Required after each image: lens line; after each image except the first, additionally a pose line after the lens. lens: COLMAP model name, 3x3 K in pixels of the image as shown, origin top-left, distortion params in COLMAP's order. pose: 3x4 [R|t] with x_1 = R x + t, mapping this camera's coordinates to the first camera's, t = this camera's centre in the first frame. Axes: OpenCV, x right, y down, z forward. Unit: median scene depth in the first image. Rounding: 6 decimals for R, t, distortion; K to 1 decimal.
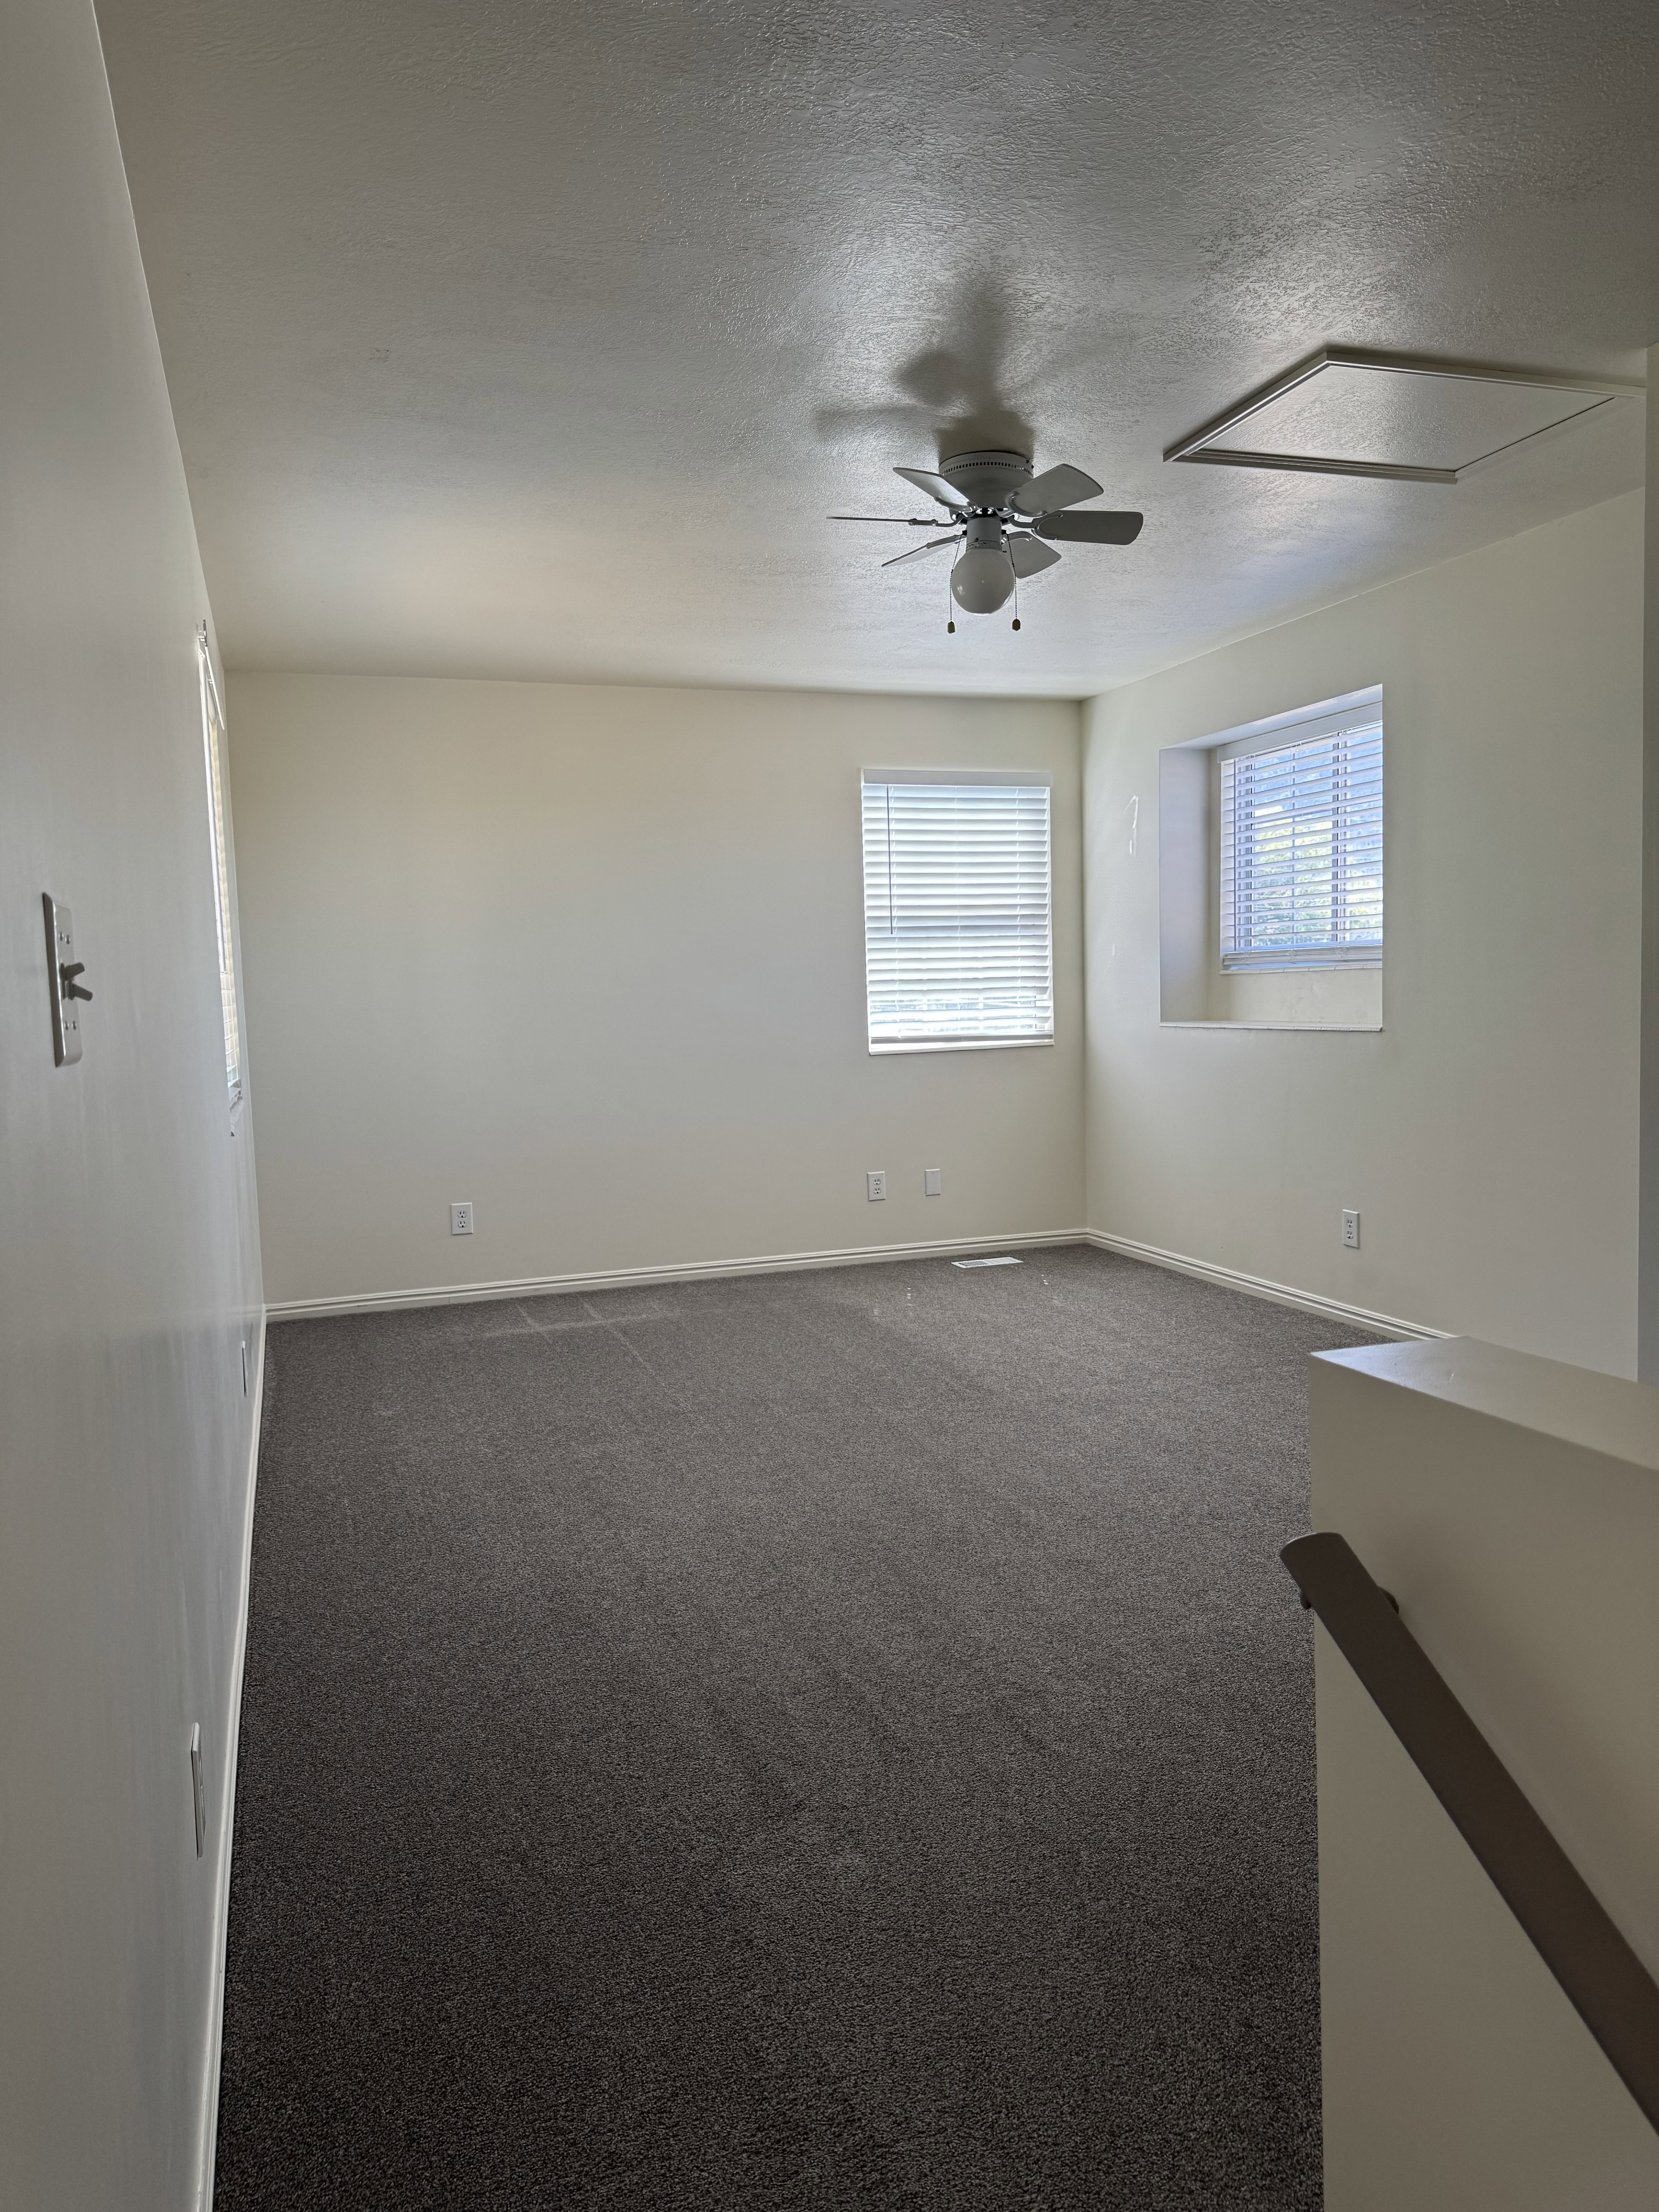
lens RADIAL K [[1569.4, 0, 827.9], [0, 1569.4, 1100.1], [0, 0, 1]] dist [0.191847, -0.359155]
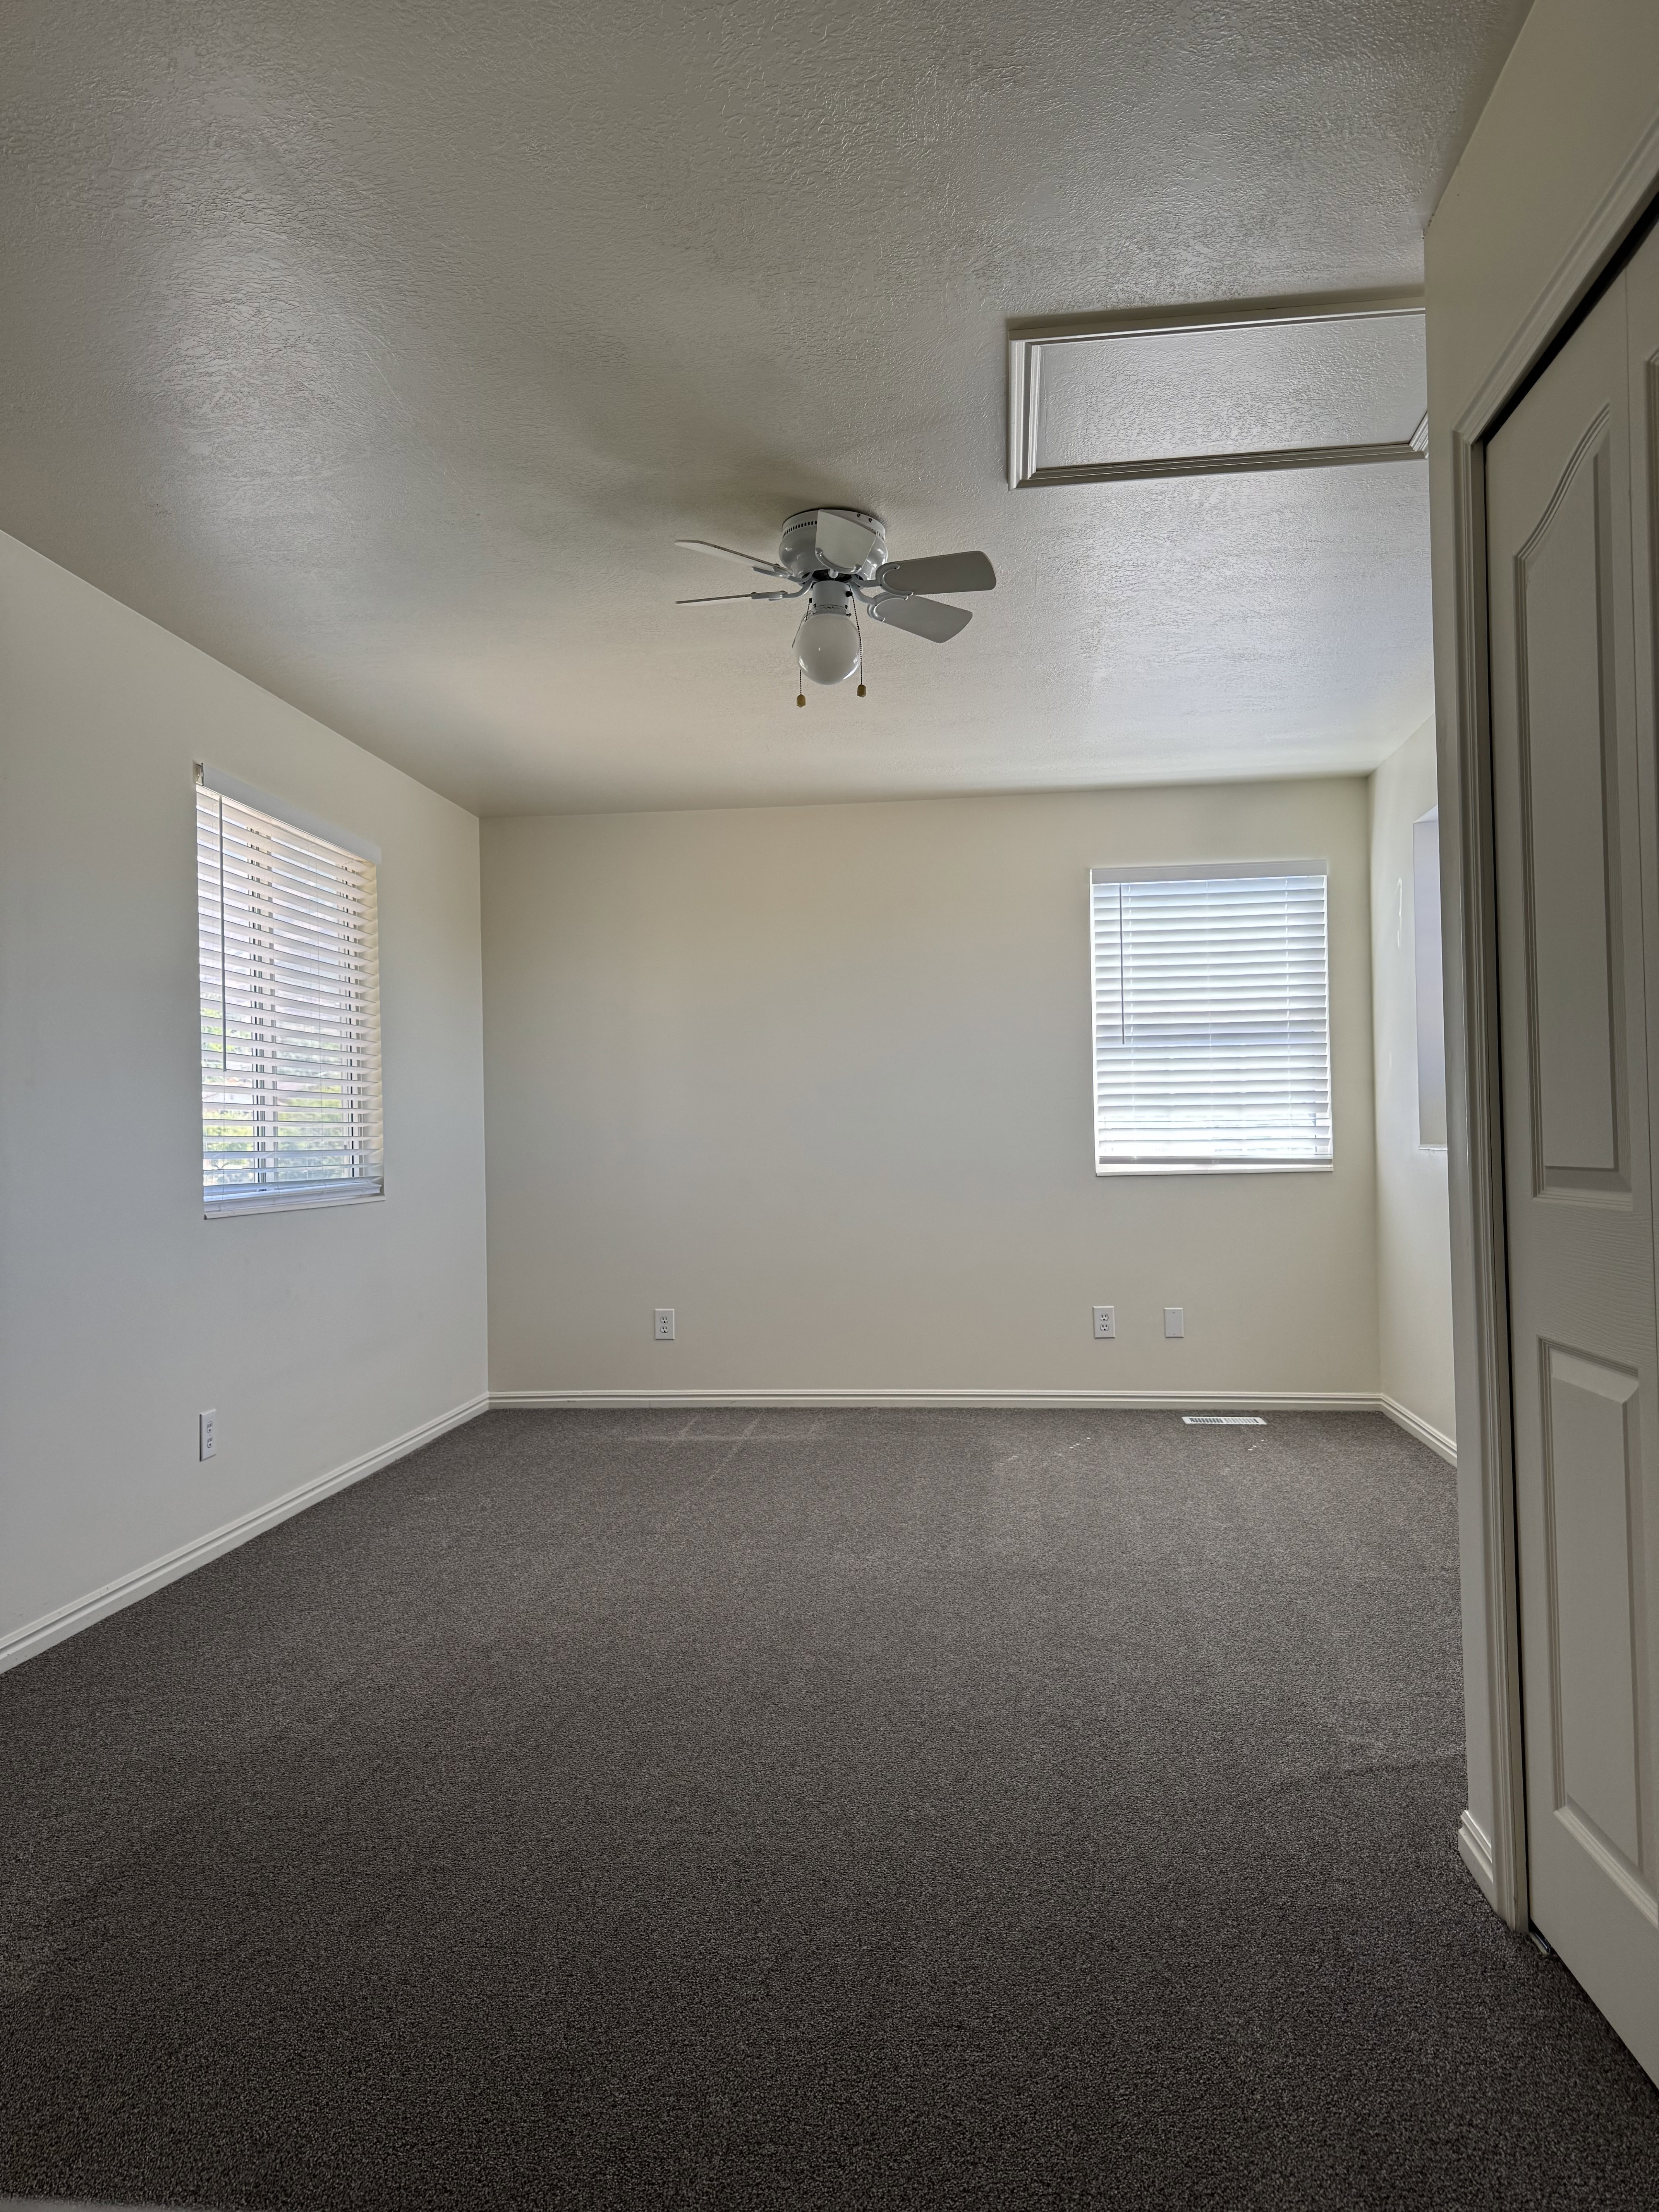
lens RADIAL K [[1557.2, 0, 829.2], [0, 1557.2, 1109.4], [0, 0, 1]] dist [0.202403, -0.437884]
pose [[0.896801, 0.003833, -0.442417, 0.287991], [-0.040074, 0.996556, -0.072597, 0.004898], [0.440615, 0.082835, 0.893866, 0.115597]]
